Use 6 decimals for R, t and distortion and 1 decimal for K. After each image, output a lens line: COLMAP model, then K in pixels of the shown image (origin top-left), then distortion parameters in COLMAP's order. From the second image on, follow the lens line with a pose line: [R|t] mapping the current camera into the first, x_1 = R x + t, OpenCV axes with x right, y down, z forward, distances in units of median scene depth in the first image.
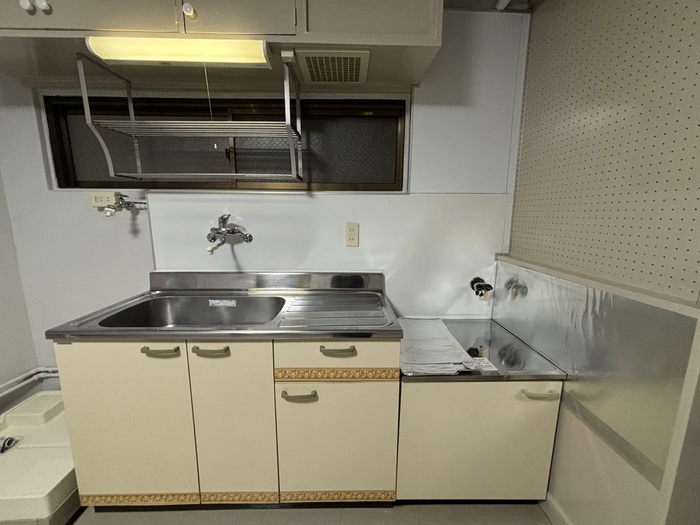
lens RADIAL K [[283.1, 0, 352.1], [0, 283.1, 259.0], [0, 0, 1]] dist [0.001793, 0.000279]
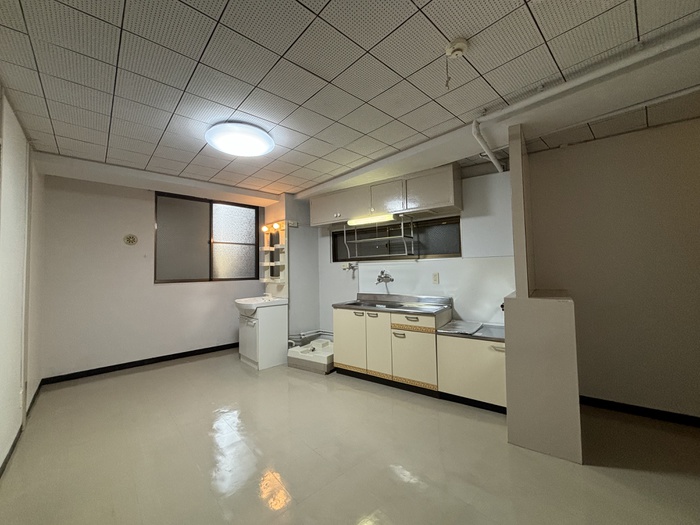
lens RADIAL K [[283.1, 0, 352.1], [0, 283.1, 259.0], [0, 0, 1]] dist [0.001793, 0.000279]
pose [[0.804207, -0.045835, -0.592580, 0.815500], [-0.071447, 0.982337, -0.172945, 0.198408], [0.590040, 0.181422, 0.786727, -1.146883]]
